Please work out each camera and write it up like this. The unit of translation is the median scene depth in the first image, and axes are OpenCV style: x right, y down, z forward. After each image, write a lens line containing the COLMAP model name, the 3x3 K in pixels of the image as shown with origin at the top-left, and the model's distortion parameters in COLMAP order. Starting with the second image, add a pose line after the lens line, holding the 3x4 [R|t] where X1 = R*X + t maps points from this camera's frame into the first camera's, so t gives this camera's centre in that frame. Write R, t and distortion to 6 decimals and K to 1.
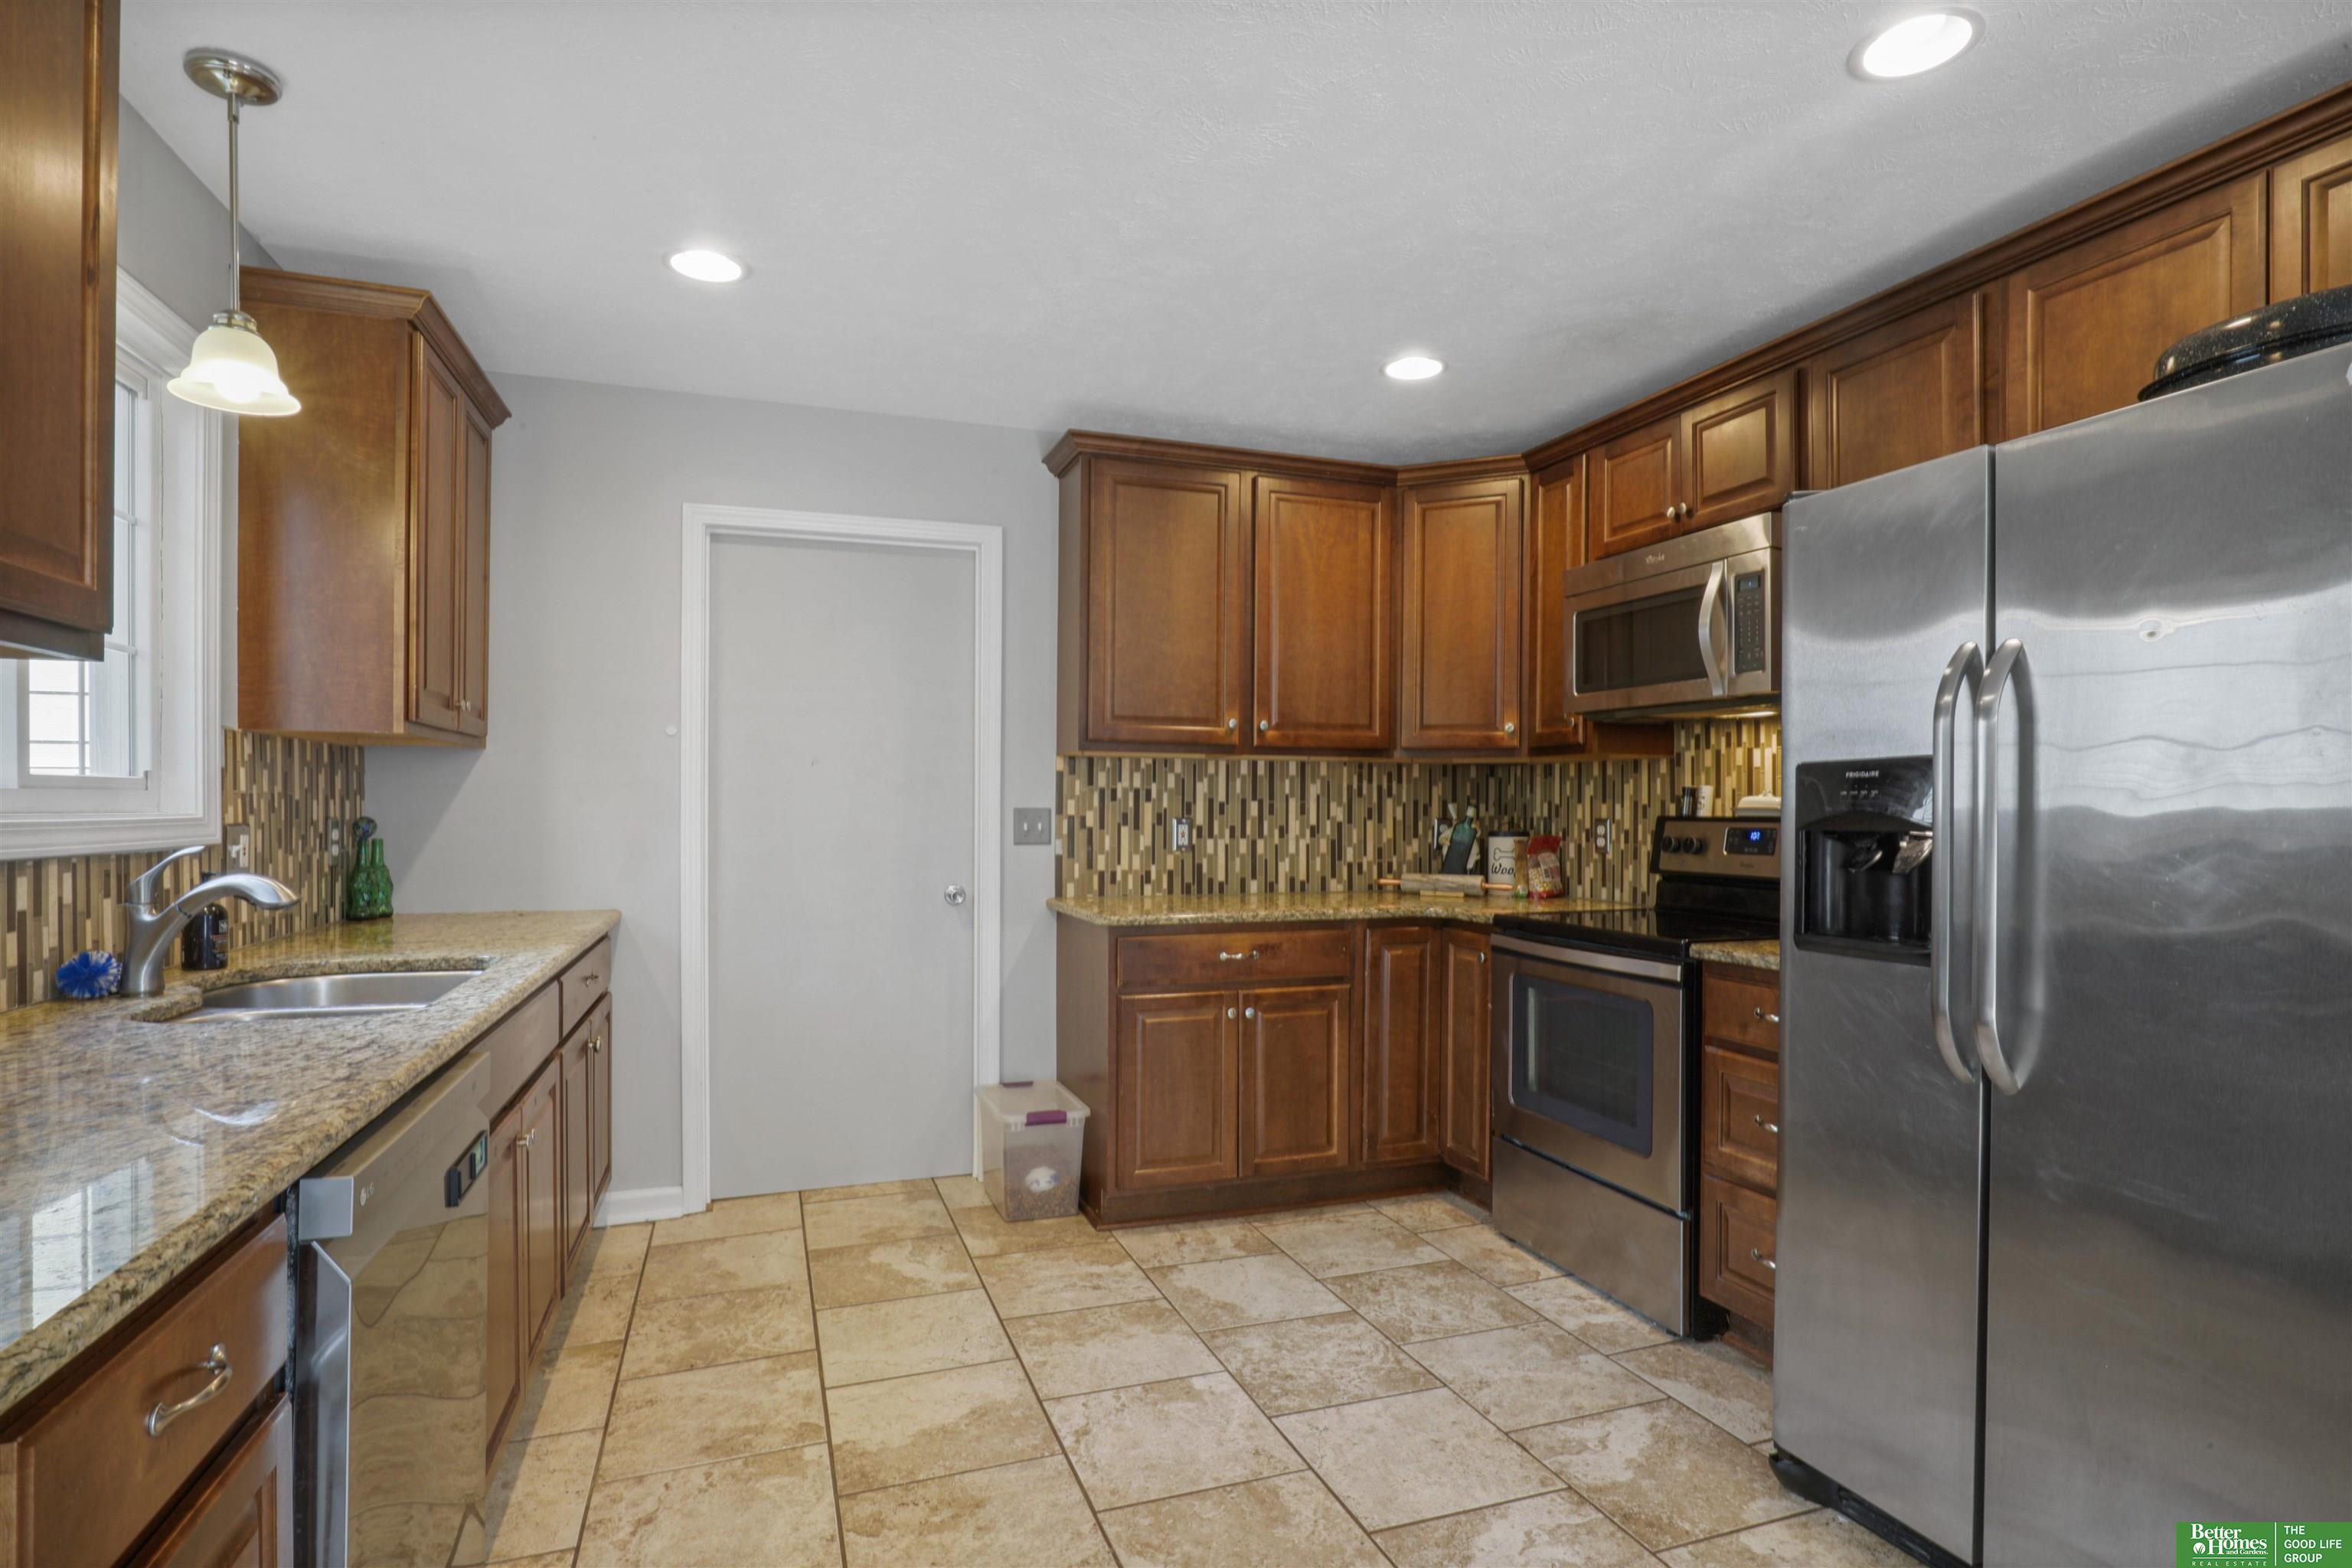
lens RADIAL K [[1196.1, 0, 1177.7], [0, 1196.1, 806.2], [0, 0, 1]] dist [-0.003788, 0.000362]
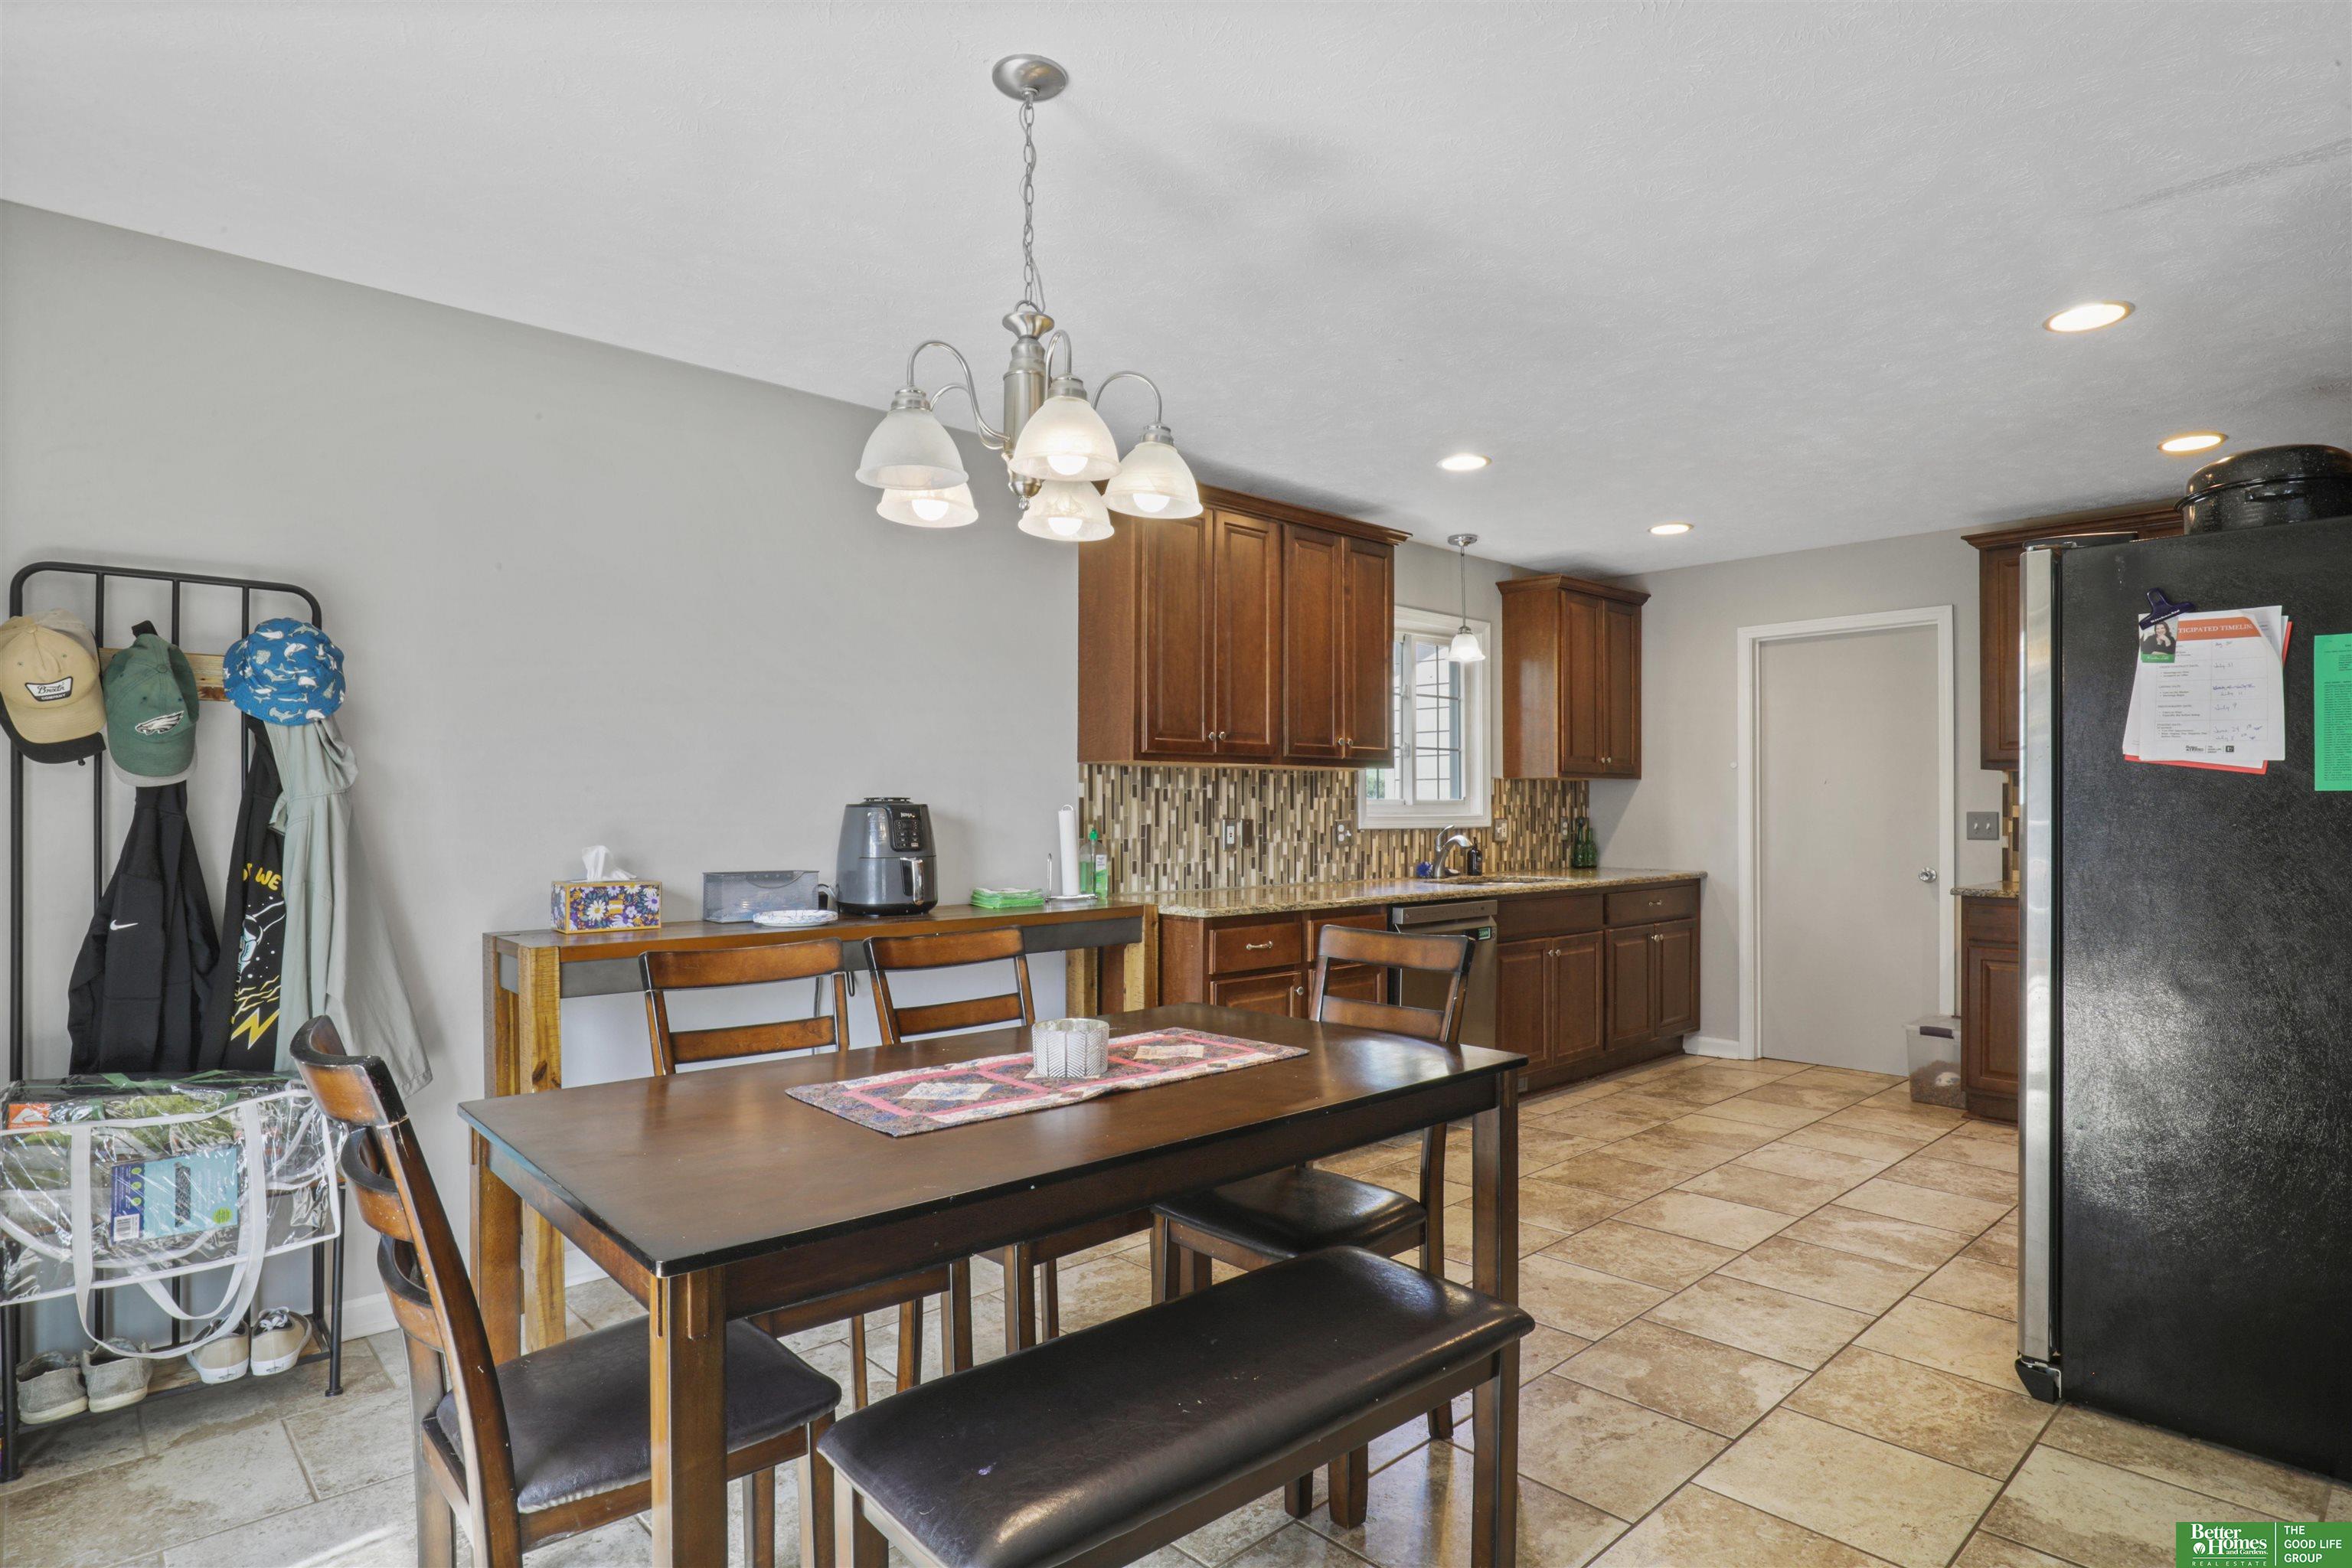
lens RADIAL K [[1207.0, 0, 1225.3], [0, 1207.0, 792.3], [0, 0, 1]] dist [-0.002686, -0.000563]
pose [[0.420057, -0.015315, -0.907368, 0.857051], [-0.000035, 0.999857, -0.016892, 0.002464], [0.907498, 0.007127, 0.419997, -0.370277]]
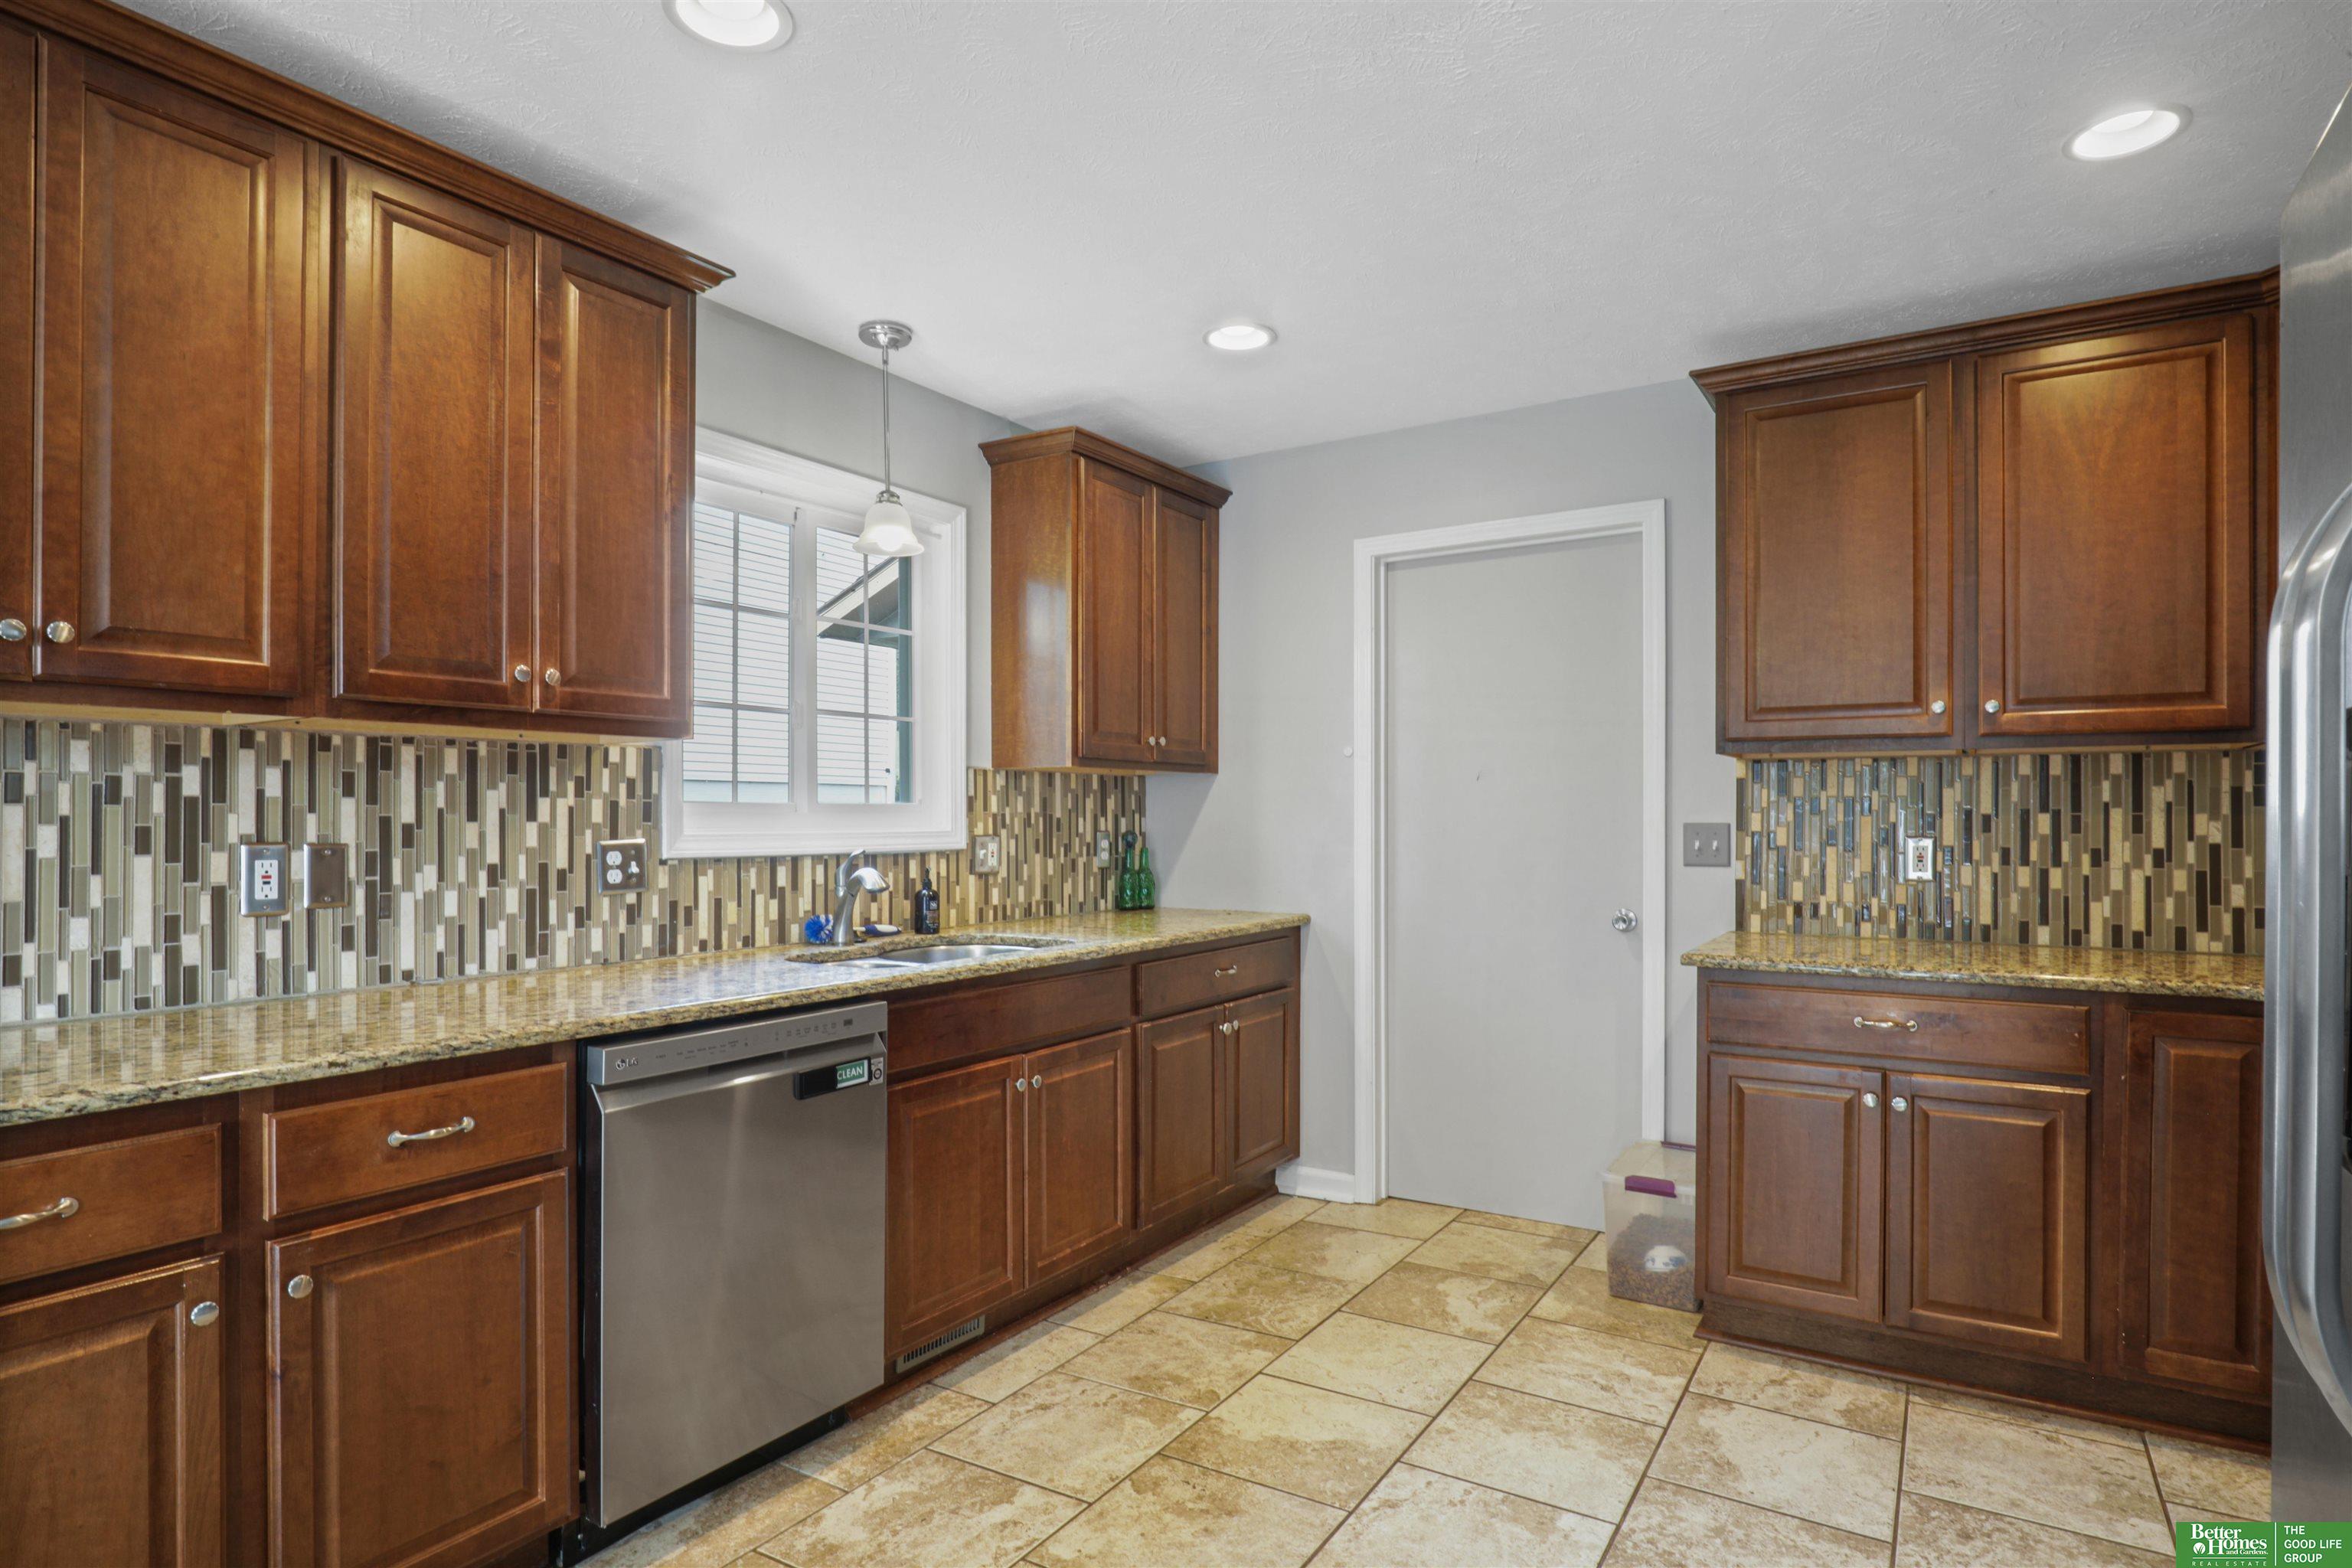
lens RADIAL K [[1248.4, 0, 1183.2], [0, 1248.4, 814.1], [0, 0, 1]] dist [-0.001628, 0.000235]
pose [[0.627070, -0.006426, -0.778936, 0.388340], [0.002473, 0.999977, -0.006258, -0.000313], [0.778959, 0.001998, 0.627072, 0.186286]]
